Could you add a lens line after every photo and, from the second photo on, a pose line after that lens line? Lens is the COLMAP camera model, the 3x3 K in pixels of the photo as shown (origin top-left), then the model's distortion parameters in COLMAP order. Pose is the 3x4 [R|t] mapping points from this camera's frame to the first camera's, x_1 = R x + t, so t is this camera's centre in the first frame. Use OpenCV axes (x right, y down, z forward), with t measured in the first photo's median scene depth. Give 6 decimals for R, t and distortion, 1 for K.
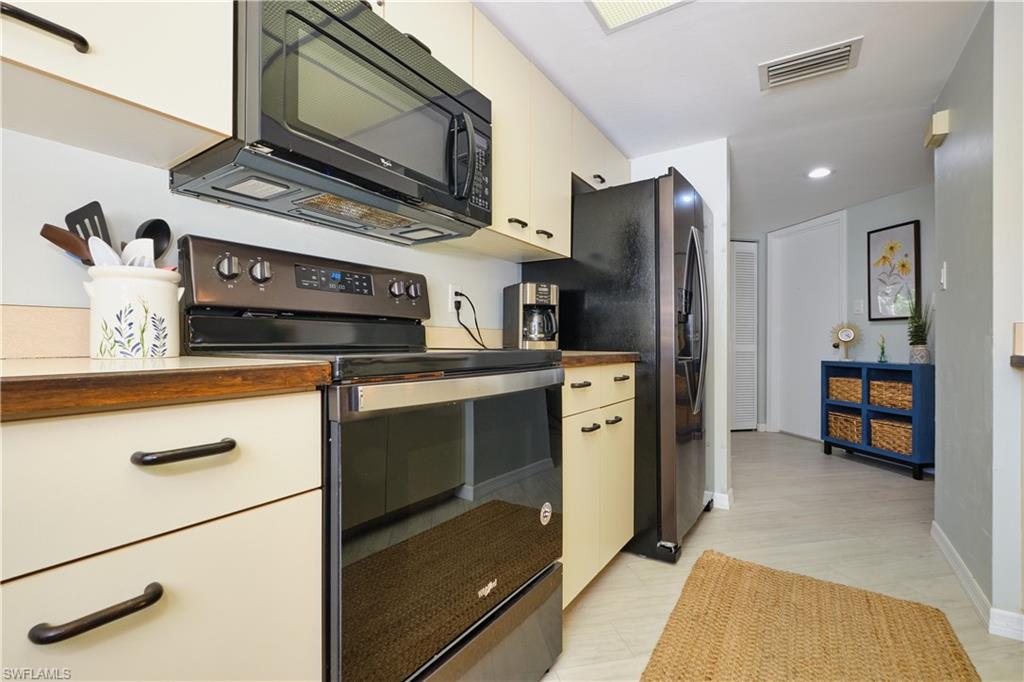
lens RADIAL K [[462.5, 0, 509.0], [0, 462.5, 351.3], [0, 0, 1]] dist [0.000233, -0.000027]
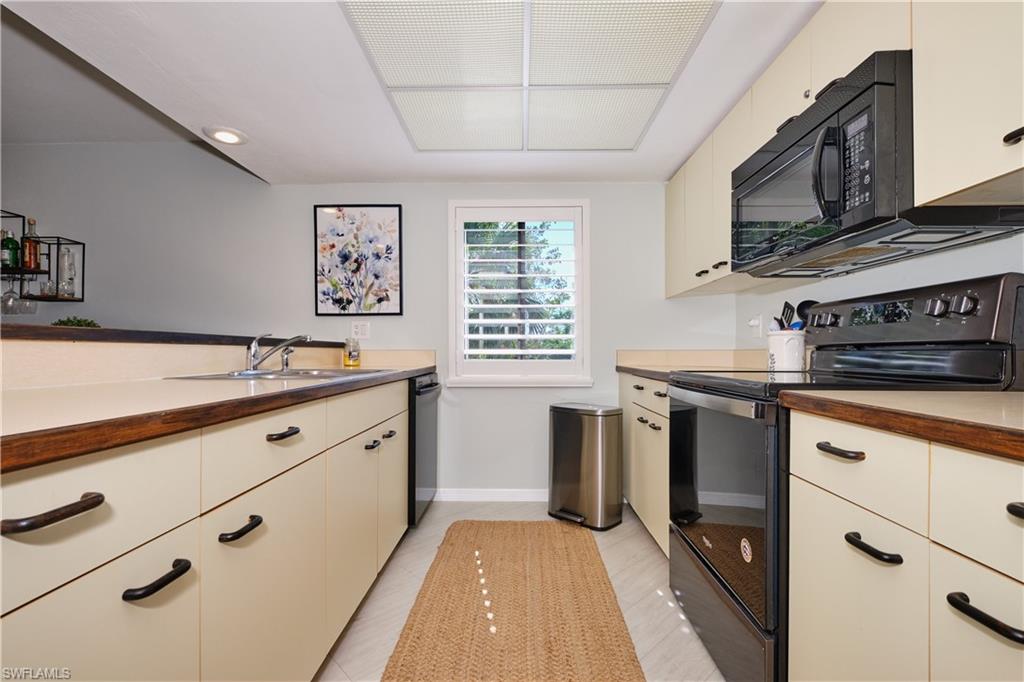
lens RADIAL K [[462.5, 0, 509.0], [0, 462.5, 351.3], [0, 0, 1]] dist [0.000233, -0.000027]
pose [[-0.843846, -0.000967, -0.536585, 0.882896], [-0.006953, 0.999934, 0.009134, -0.063758], [0.536540, 0.011439, -0.843797, 1.358390]]
